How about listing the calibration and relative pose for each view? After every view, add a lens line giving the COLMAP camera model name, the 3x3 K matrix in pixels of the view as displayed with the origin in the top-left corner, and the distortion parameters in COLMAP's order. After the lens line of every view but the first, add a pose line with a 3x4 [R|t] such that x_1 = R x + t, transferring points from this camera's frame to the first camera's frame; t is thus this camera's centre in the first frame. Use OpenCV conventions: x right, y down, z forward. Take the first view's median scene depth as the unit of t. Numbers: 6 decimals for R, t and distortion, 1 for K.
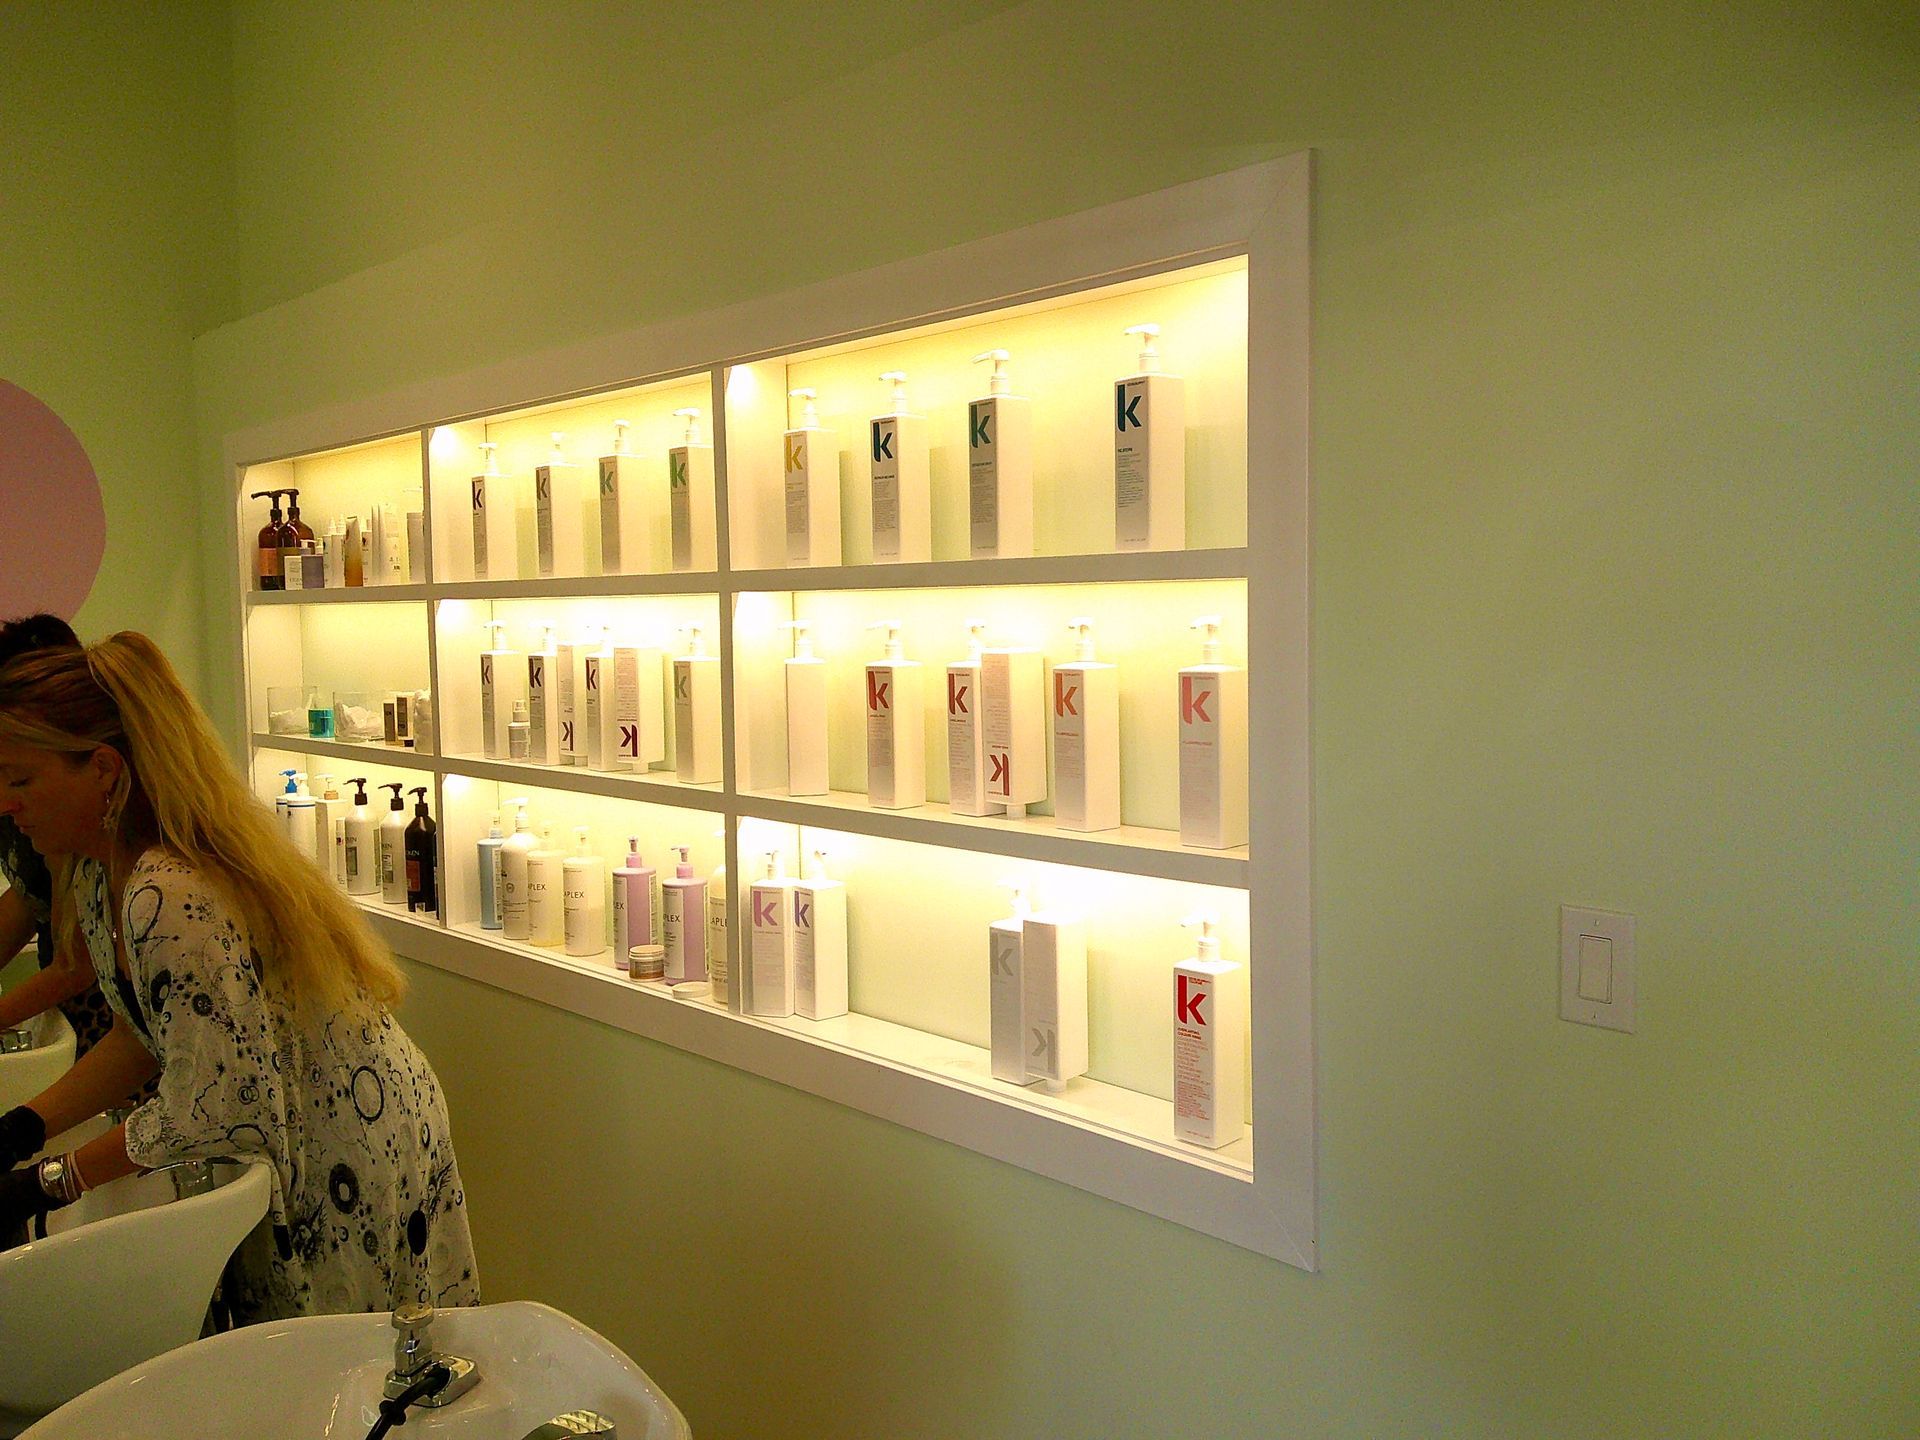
lens RADIAL K [[1555.7, 0, 974.3], [0, 1555.7, 696.9], [0, 0, 1]] dist [0.093645, -0.131582]
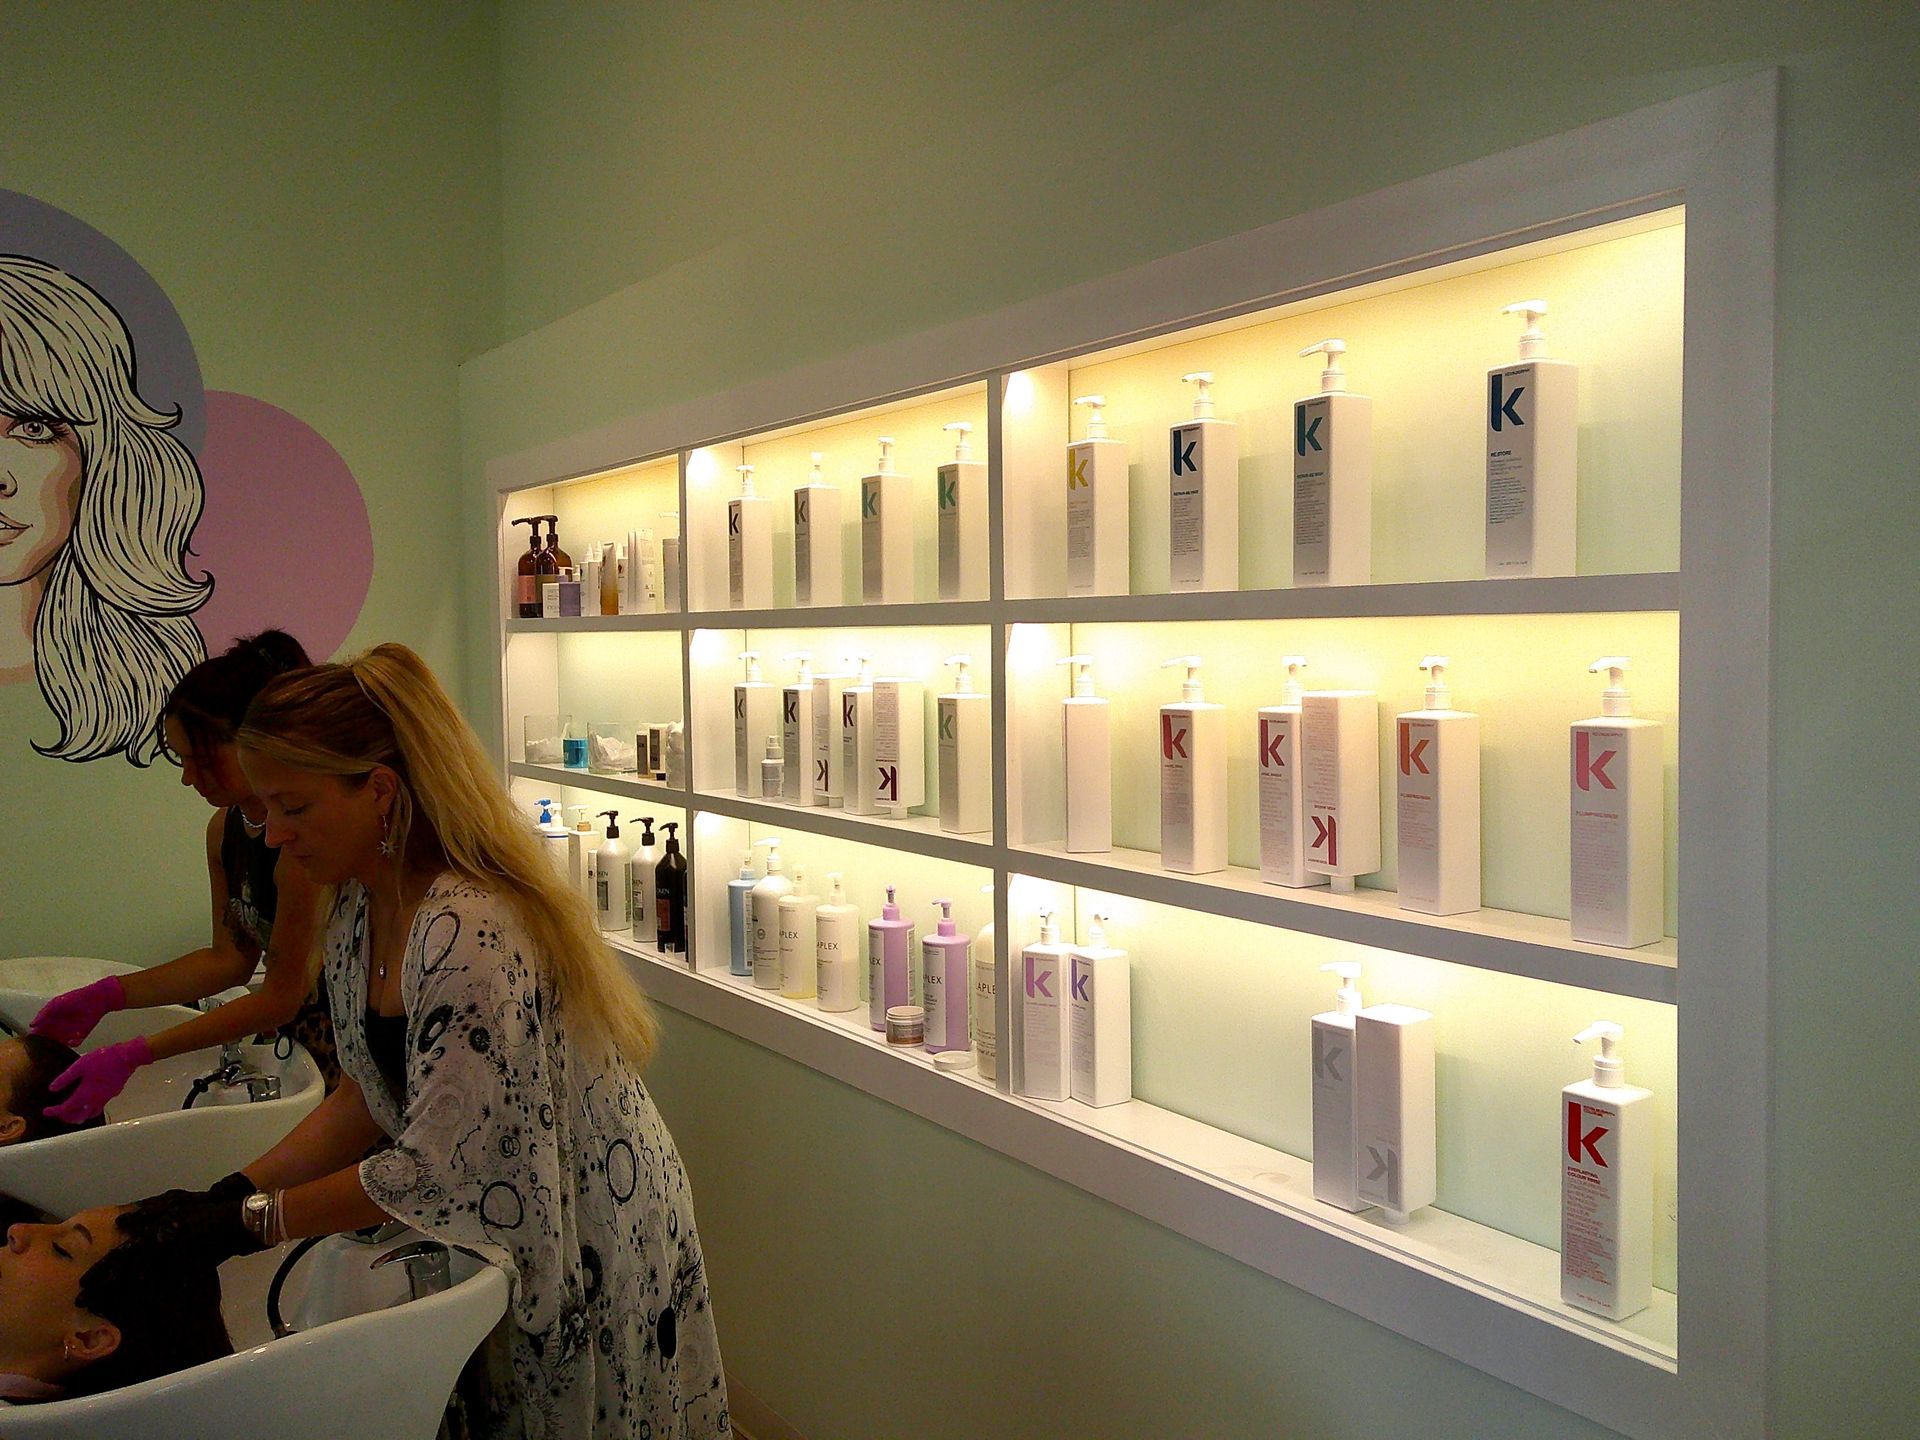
lens RADIAL K [[1551.3, 0, 970.0], [0, 1551.3, 702.8], [0, 0, 1]] dist [0.110610, -0.164720]
pose [[0.989066, 0.010224, -0.147116, -0.041170], [-0.011847, 0.999878, -0.010160, -0.011434], [0.146994, 0.011792, 0.989067, 0.105095]]
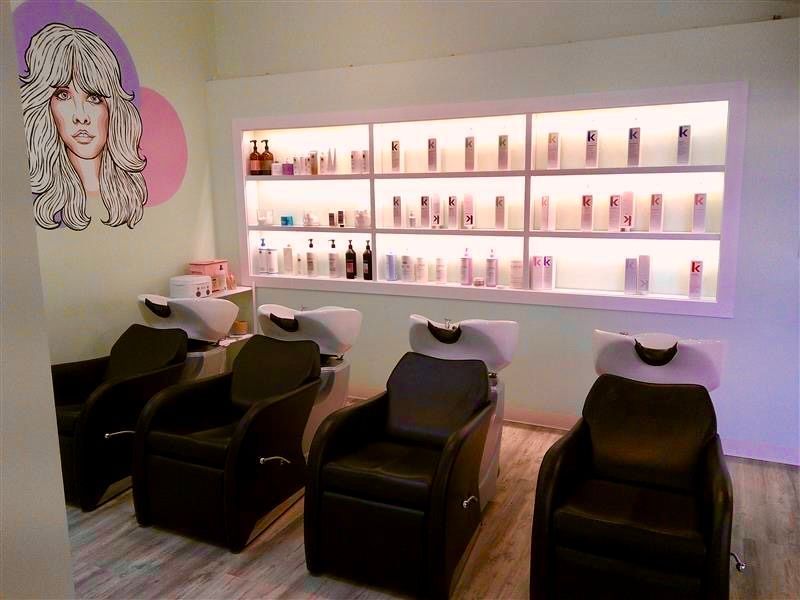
lens RADIAL K [[646.4, 0, 404.2], [0, 646.4, 292.9], [0, 0, 1]] dist [0.110610, -0.164720]
pose [[0.937961, -0.048522, 0.343329, -0.928689], [0.014940, 0.994896, 0.099792, 0.047251], [-0.346419, -0.088472, 0.933899, -0.343480]]
